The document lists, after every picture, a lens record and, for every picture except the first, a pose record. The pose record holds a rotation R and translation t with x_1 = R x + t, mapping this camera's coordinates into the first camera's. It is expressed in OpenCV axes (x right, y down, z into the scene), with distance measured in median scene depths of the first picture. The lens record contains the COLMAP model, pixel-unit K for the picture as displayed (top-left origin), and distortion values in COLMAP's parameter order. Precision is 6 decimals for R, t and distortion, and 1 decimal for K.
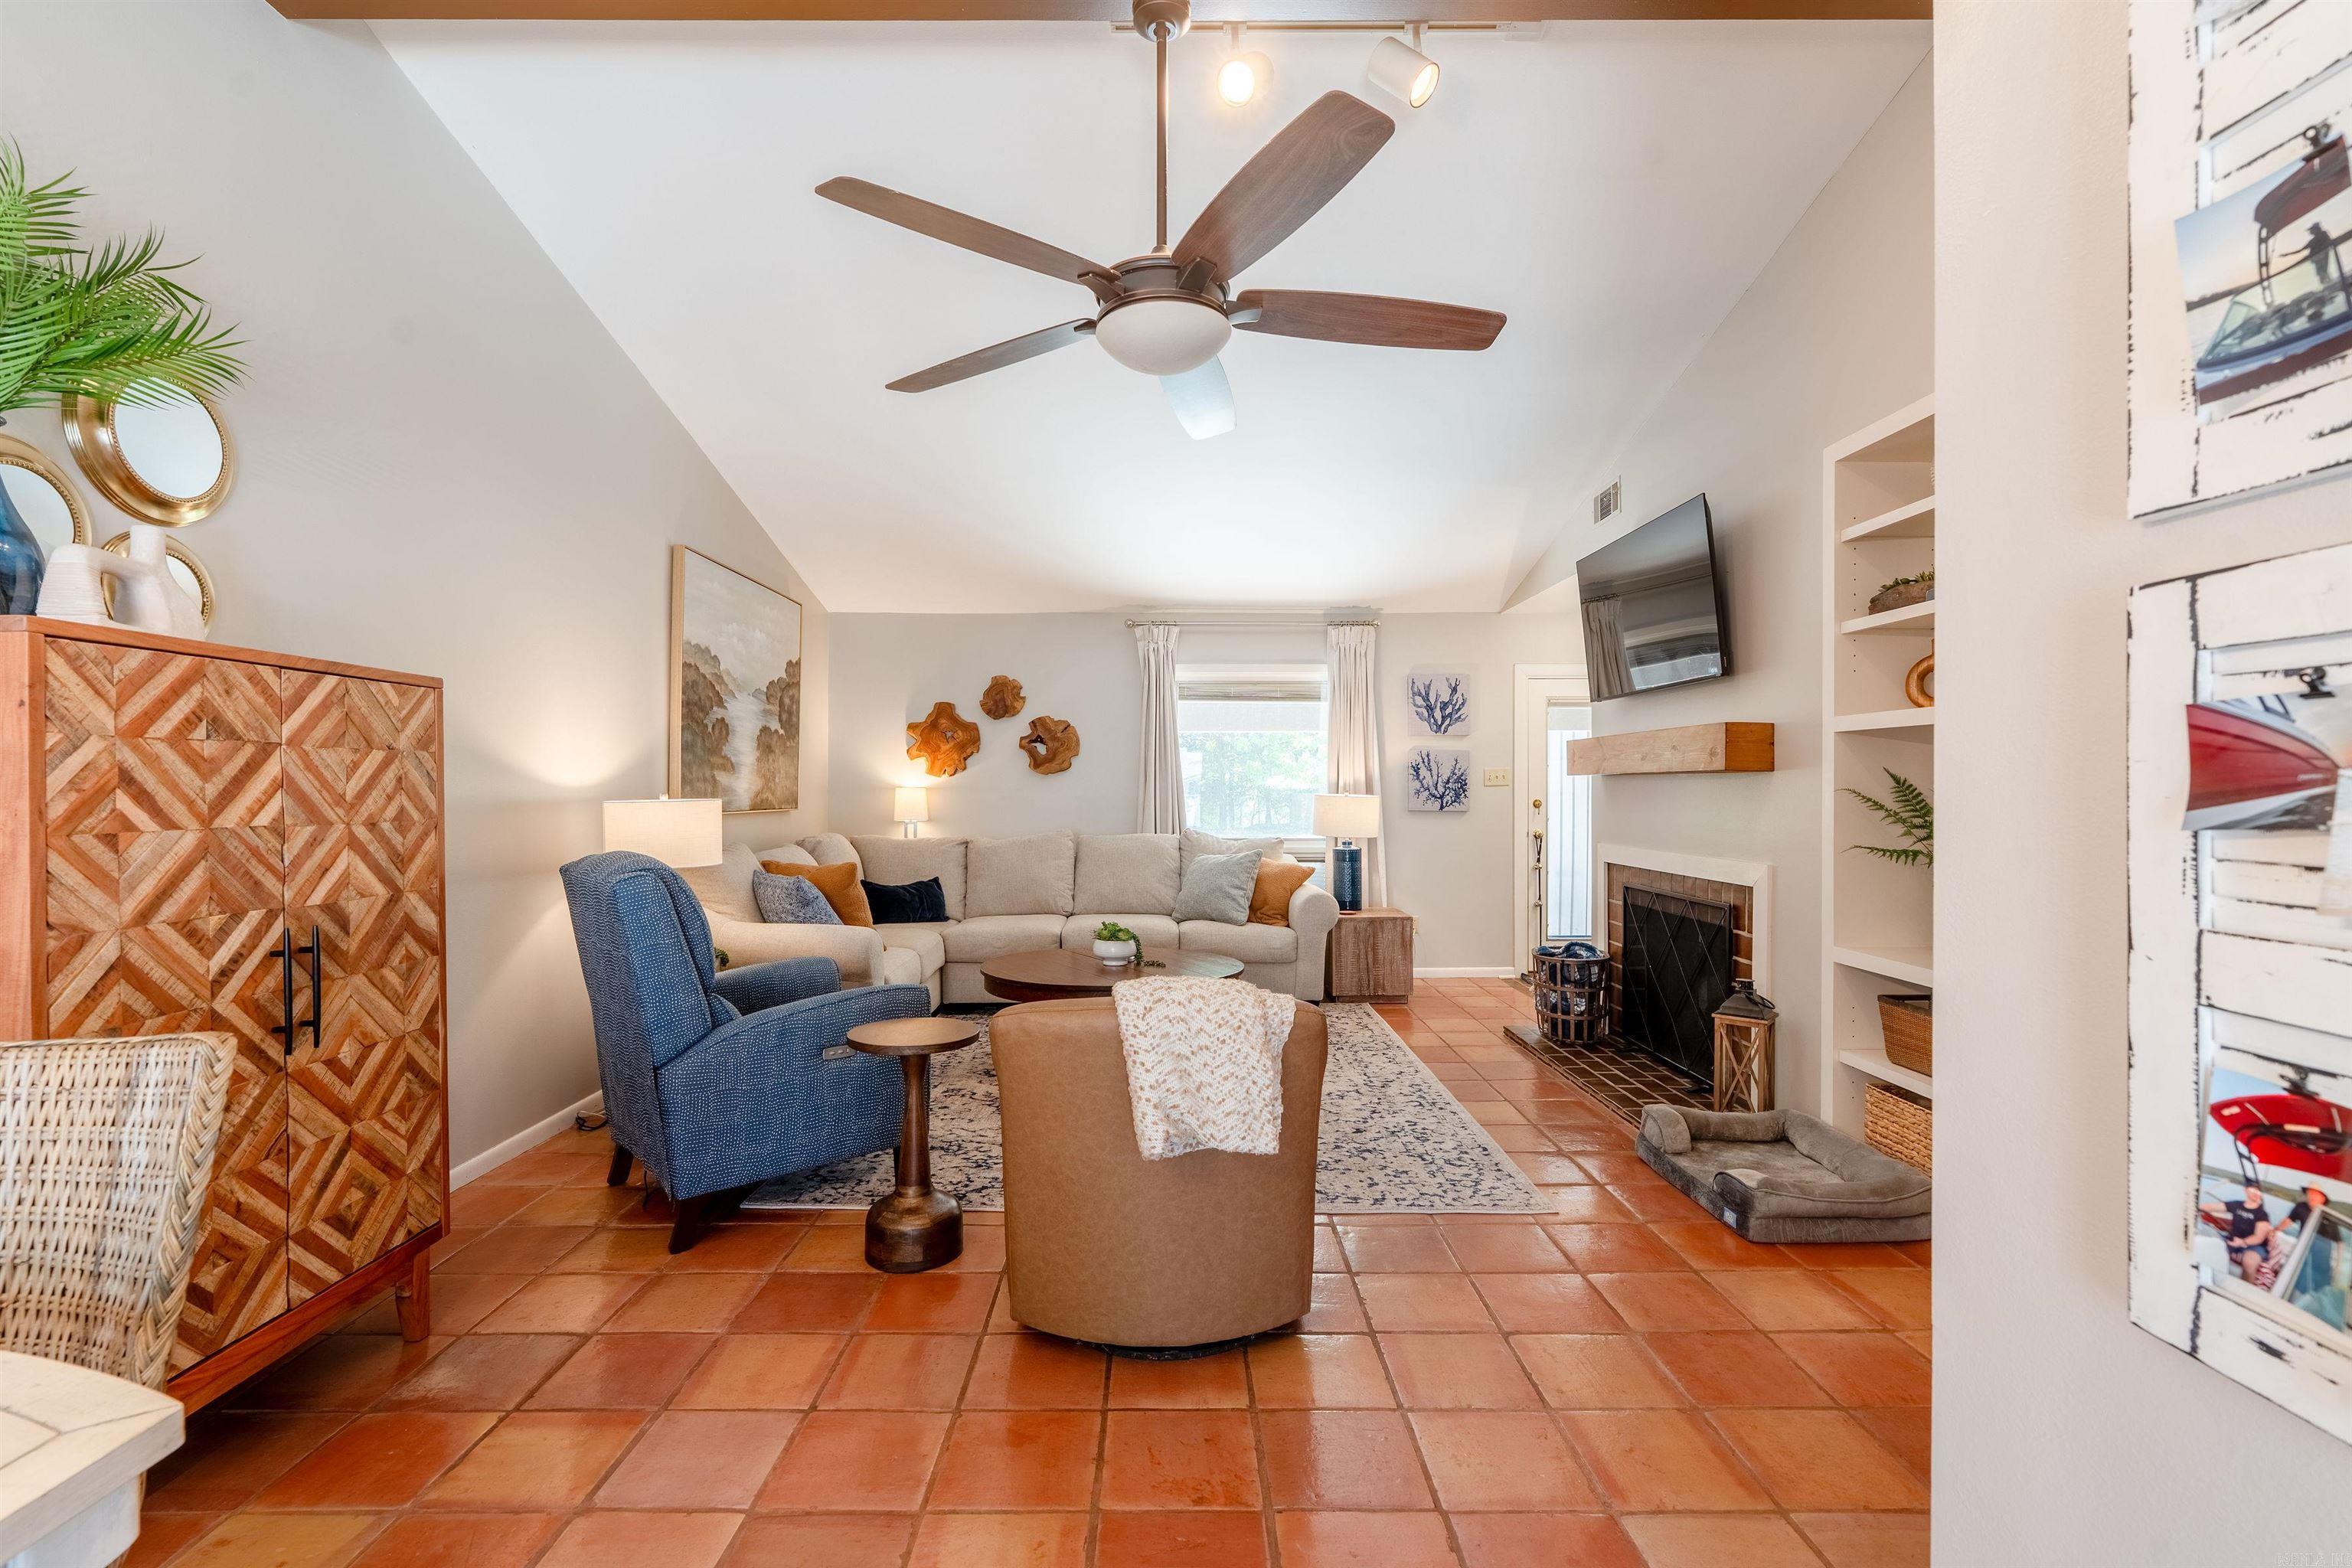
lens RADIAL K [[1053.6, 0, 1173.3], [0, 1053.6, 781.7], [0, 0, 1]] dist [-0.007187, 0.003165]
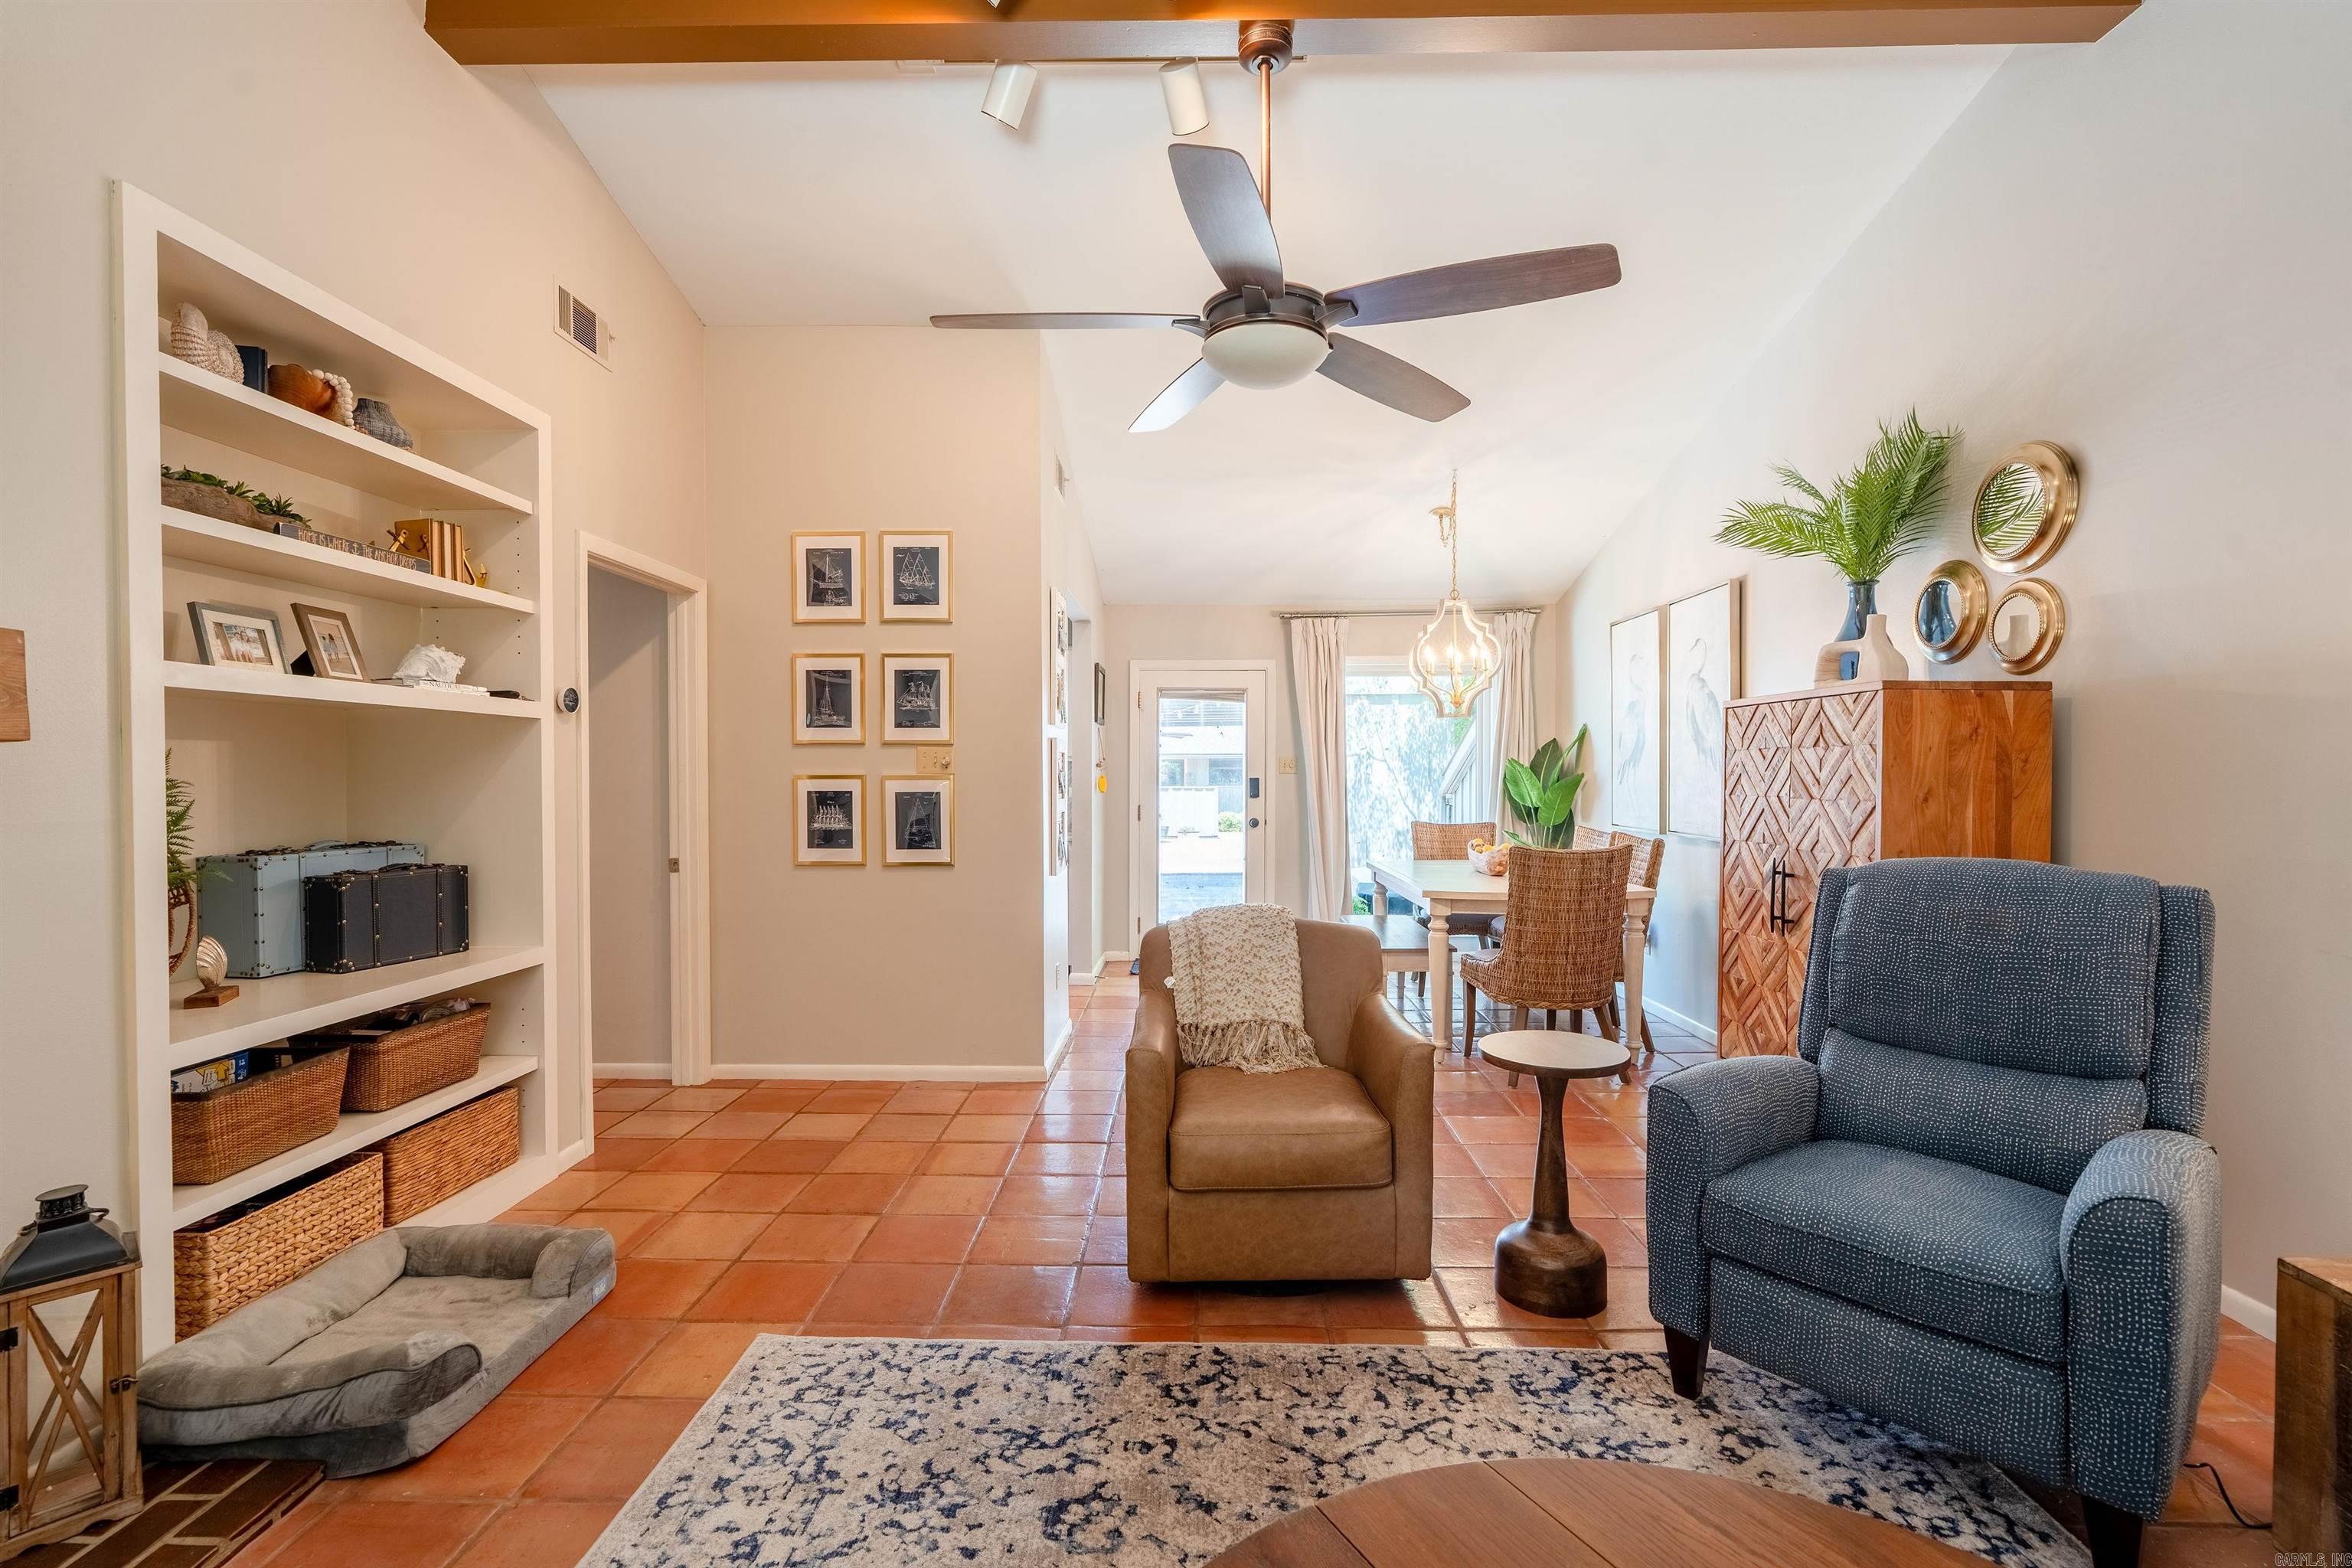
lens RADIAL K [[1053.6, 0, 1173.3], [0, 1053.6, 781.7], [0, 0, 1]] dist [-0.007187, 0.003165]
pose [[-0.999537, 0.002539, 0.030335, 0.034564], [0.002662, 0.999988, 0.004002, 0.004634], [-0.030324, 0.004081, -0.999532, 1.393000]]
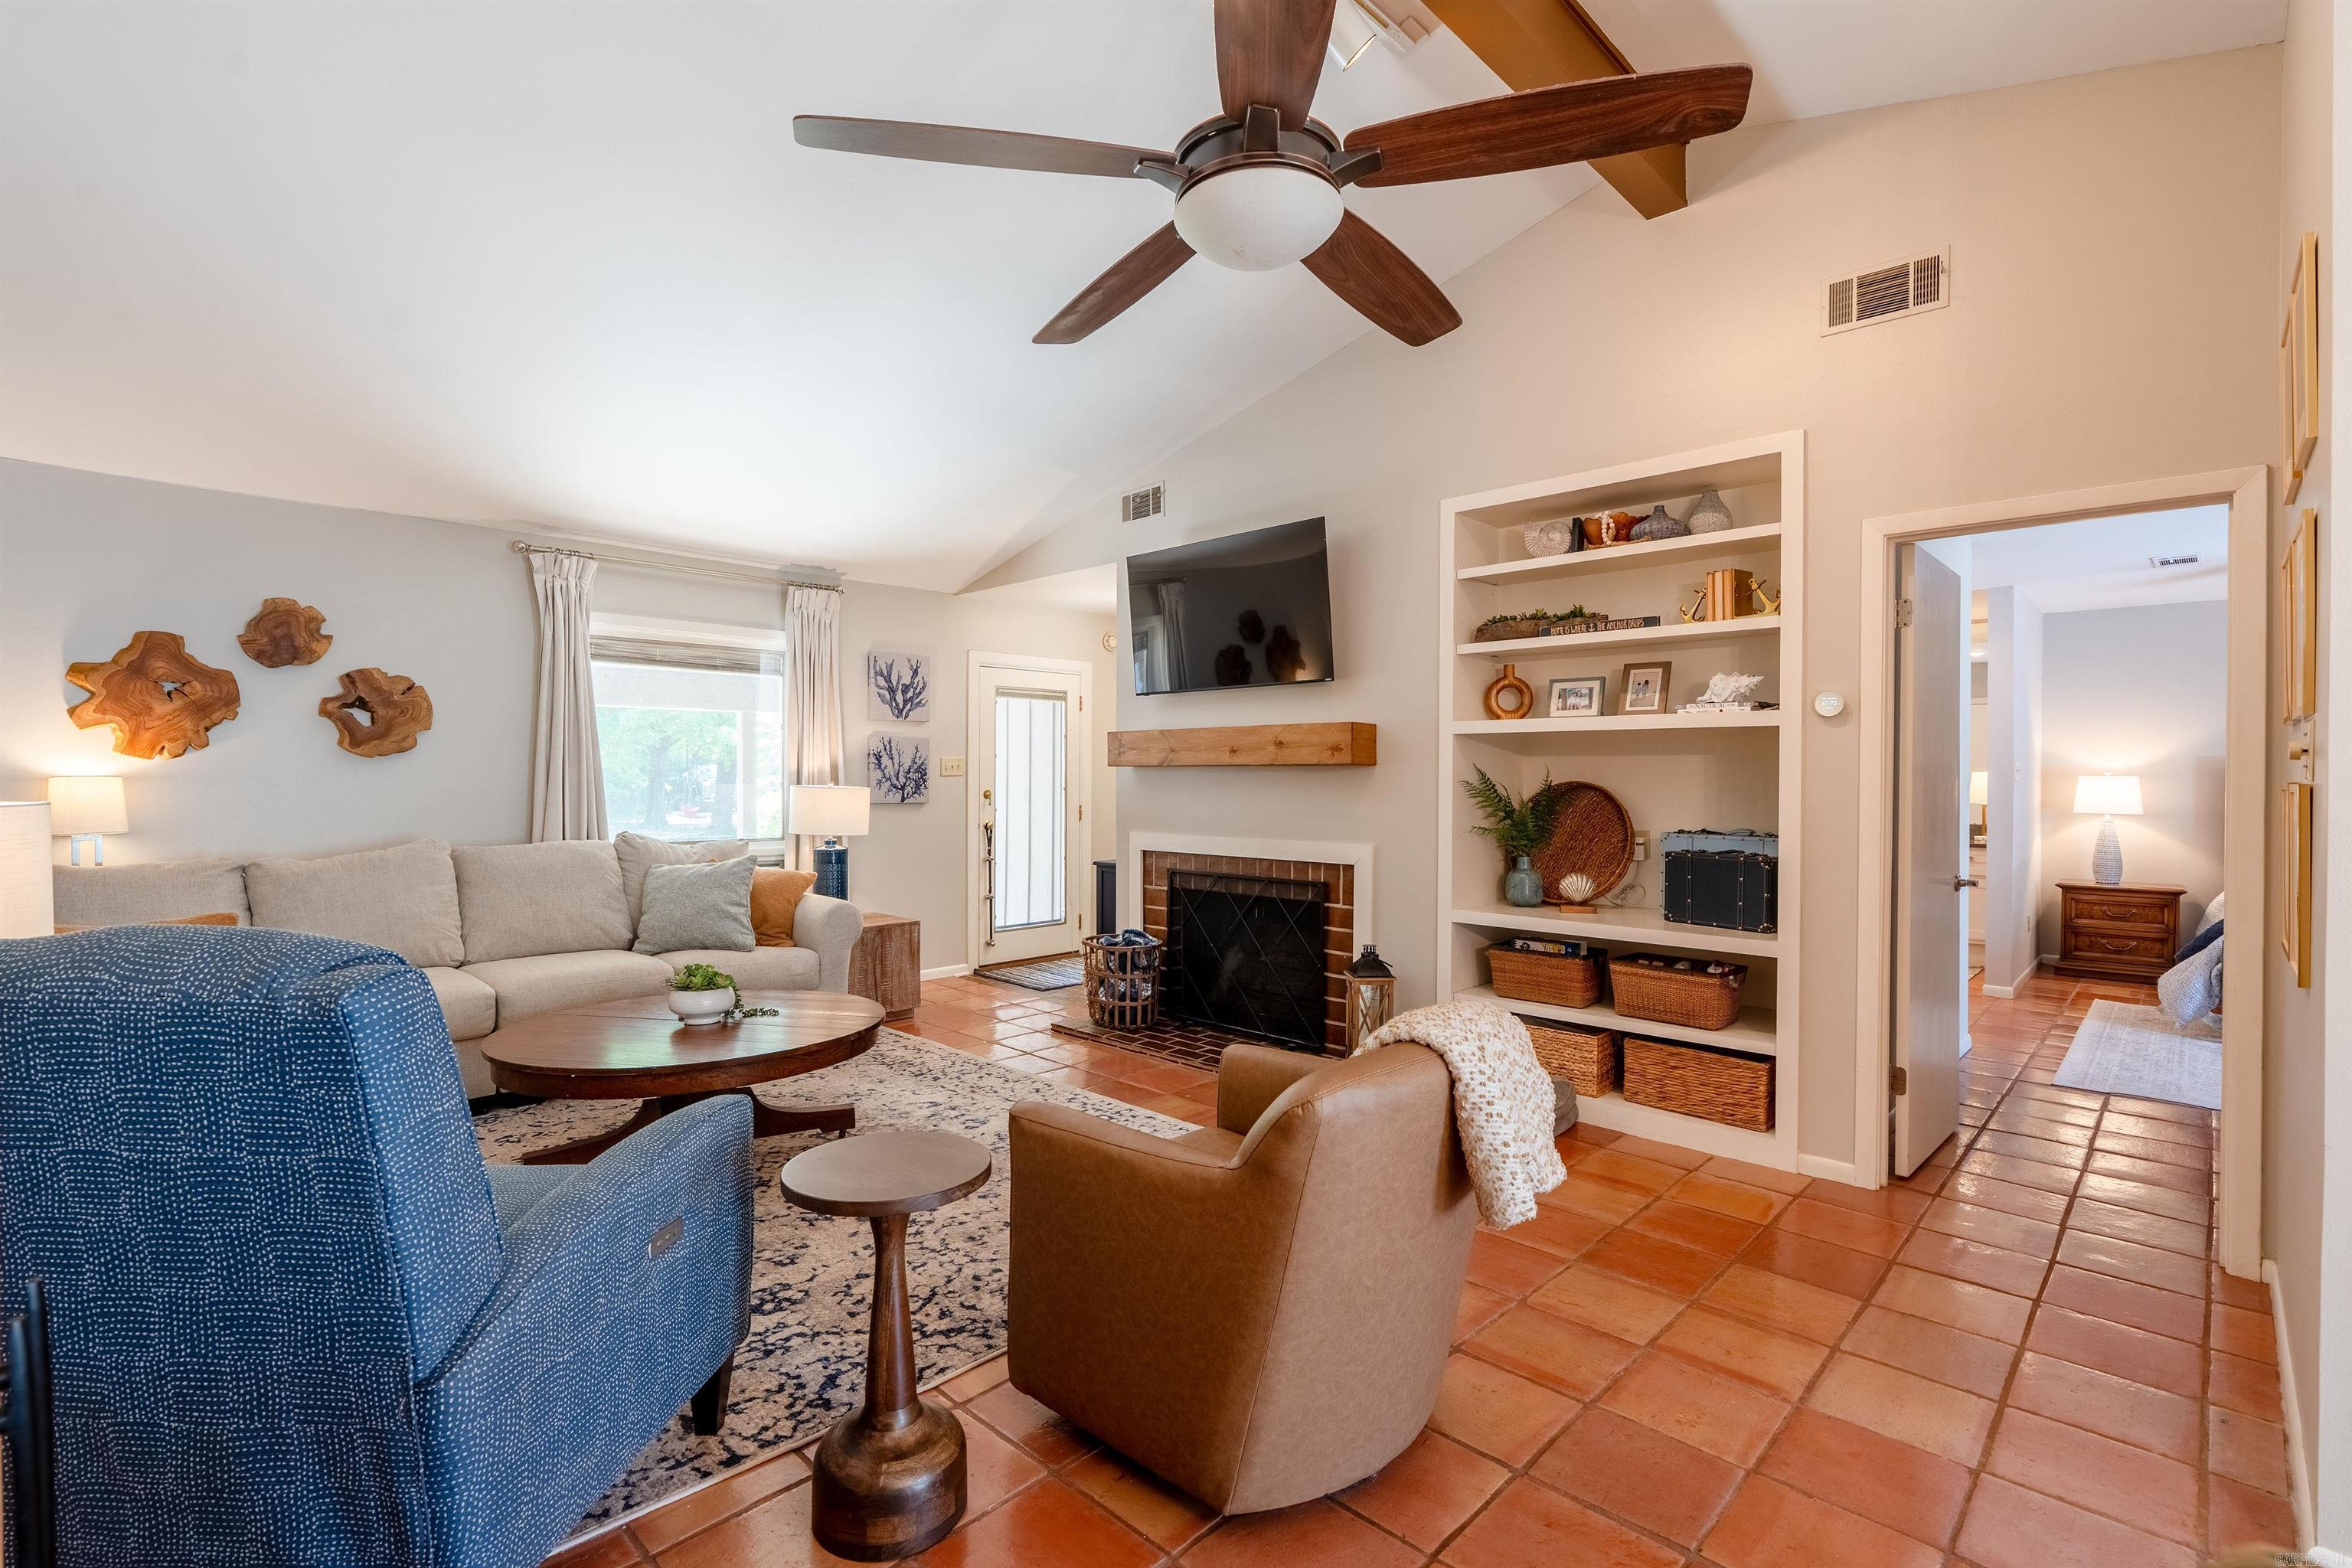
lens RADIAL K [[1069.4, 0, 1176.0], [0, 1069.4, 784.0], [0, 0, 1]] dist [-0.004846, 0.000074]
pose [[0.702775, -0.002841, 0.711406, -0.427257], [-0.006797, 0.999920, 0.010708, -0.000992], [-0.711380, -0.012361, 0.702699, 0.311533]]
